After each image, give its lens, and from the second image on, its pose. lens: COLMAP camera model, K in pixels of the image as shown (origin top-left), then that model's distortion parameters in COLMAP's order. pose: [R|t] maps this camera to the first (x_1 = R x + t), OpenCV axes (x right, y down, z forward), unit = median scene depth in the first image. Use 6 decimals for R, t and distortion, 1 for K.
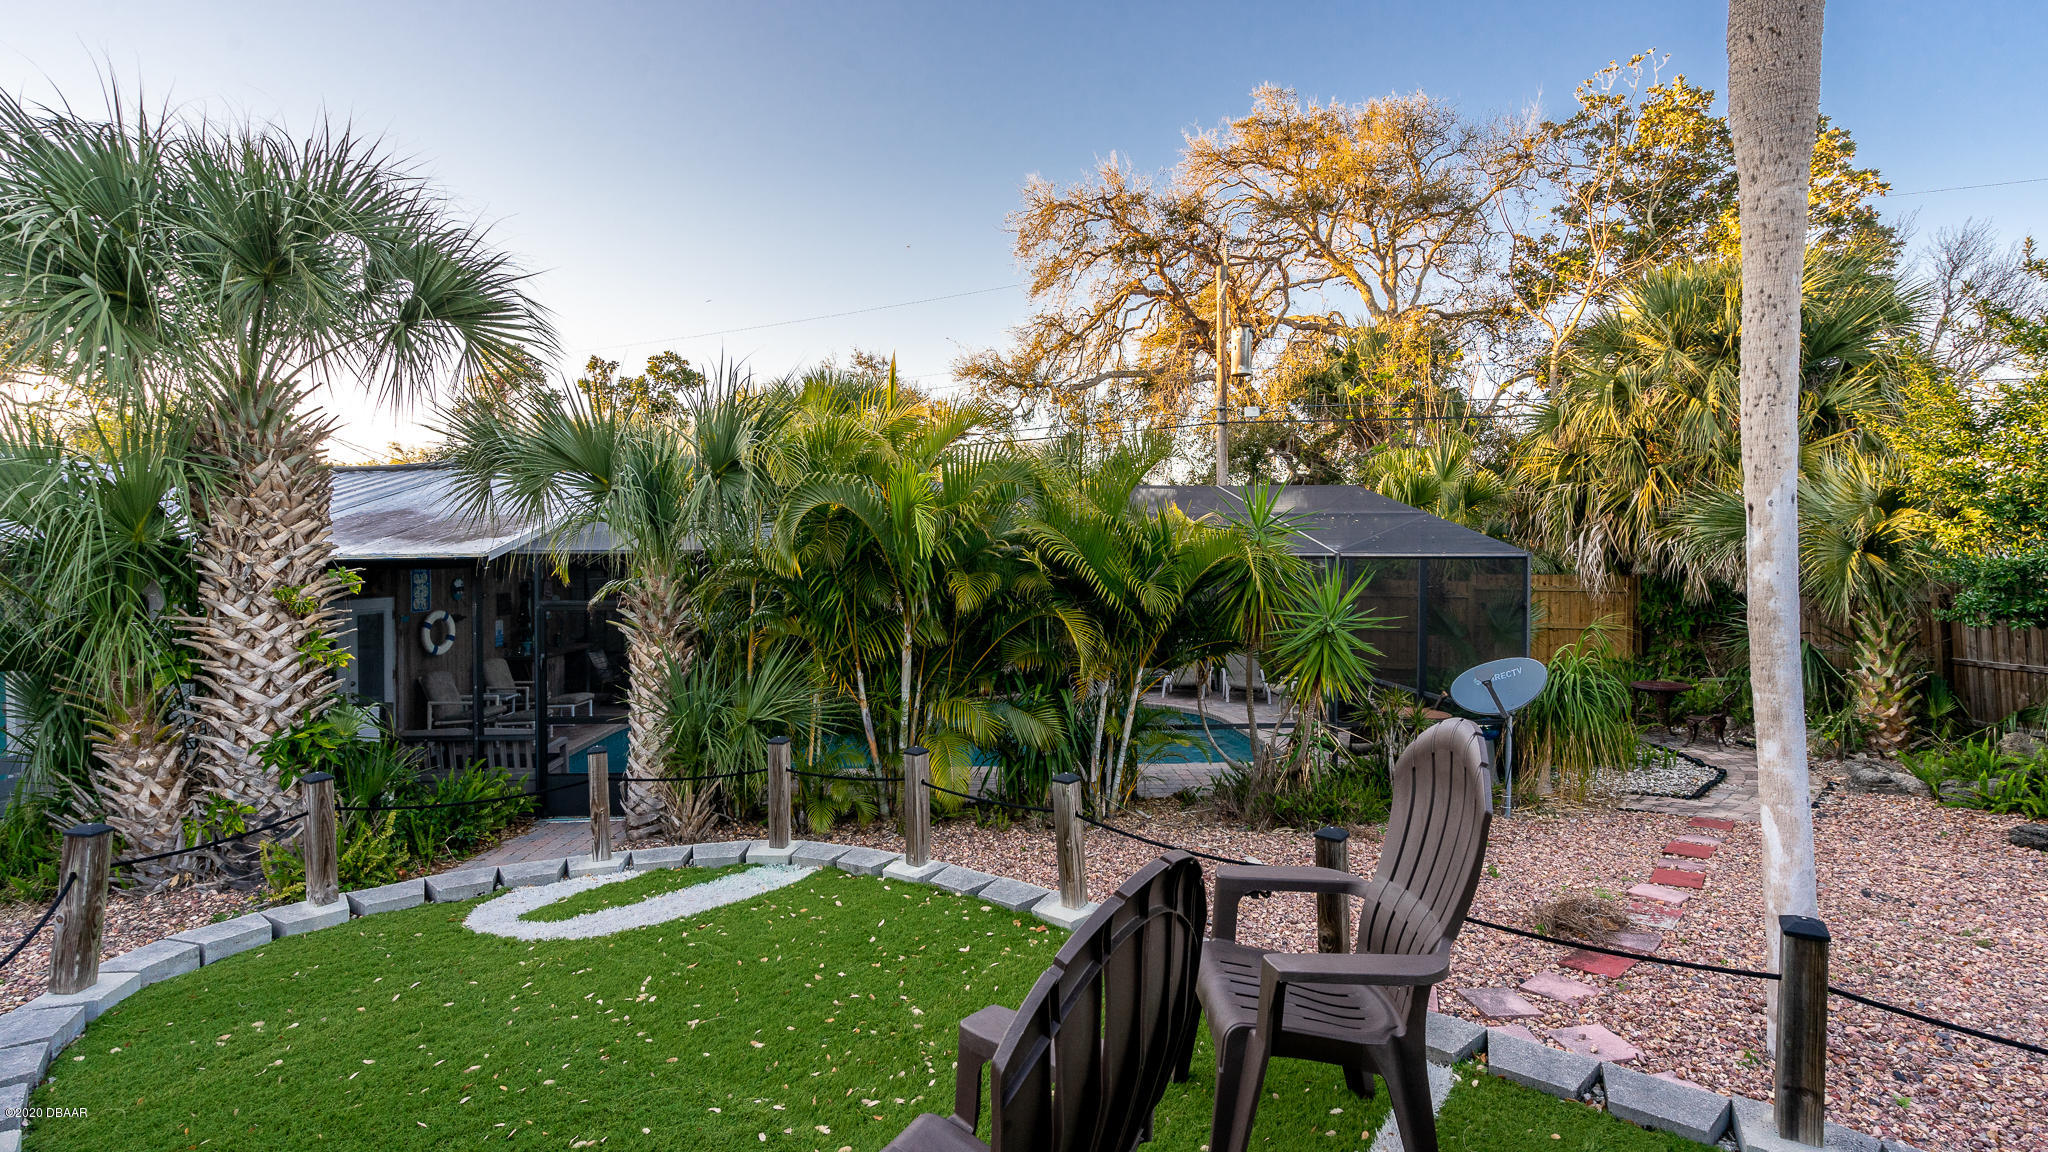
lens RADIAL K [[906.1, 0, 1049.3], [0, 906.1, 564.1], [0, 0, 1]] dist [-0.009172, 0.001514]
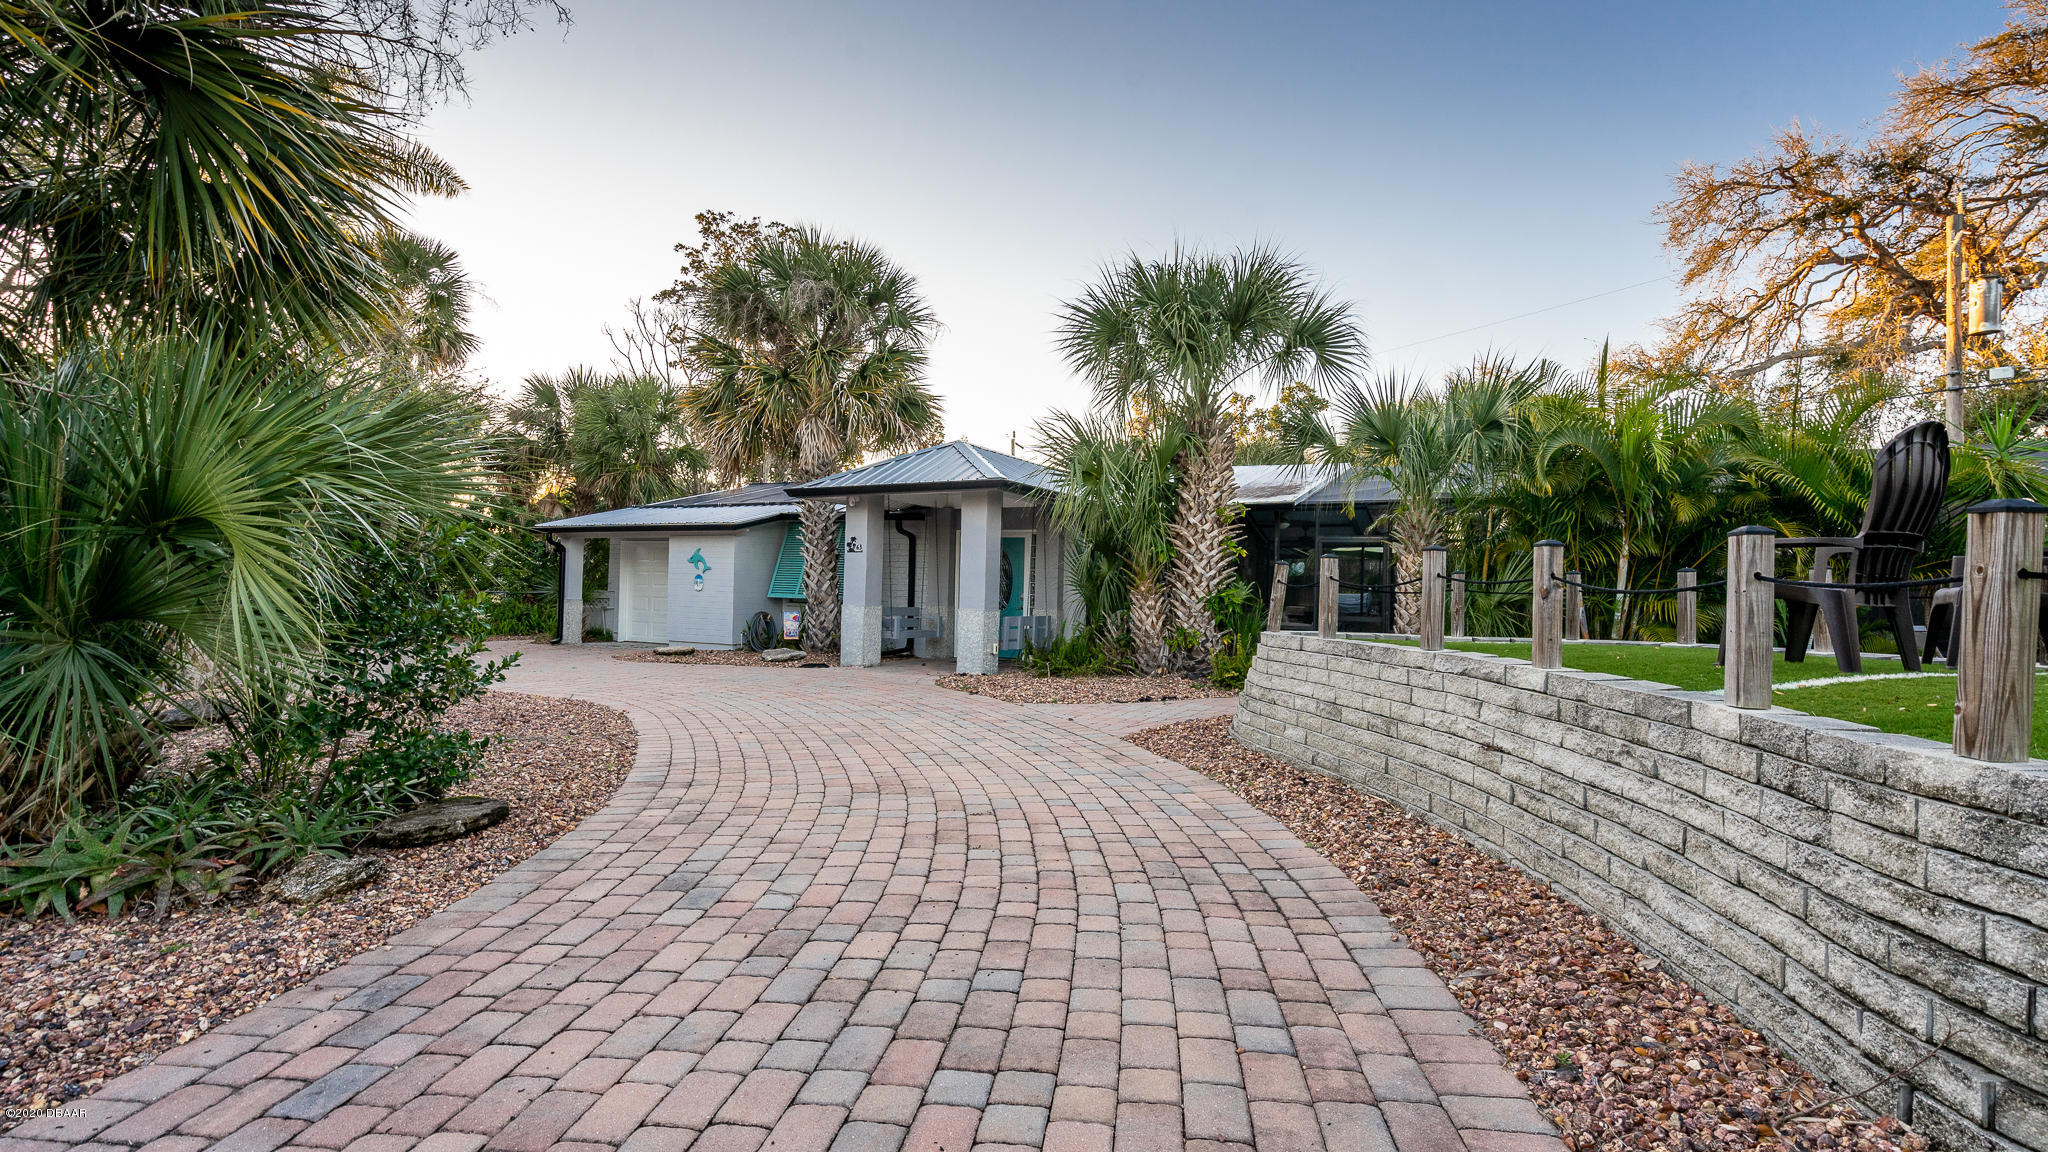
lens RADIAL K [[906.1, 0, 1049.3], [0, 906.1, 564.1], [0, 0, 1]] dist [-0.009172, 0.001514]
pose [[0.825444, 0.010983, -0.564378, -0.033848], [-0.031579, 0.999143, -0.026743, 0.052298], [0.563601, 0.039897, 0.825083, -0.174443]]
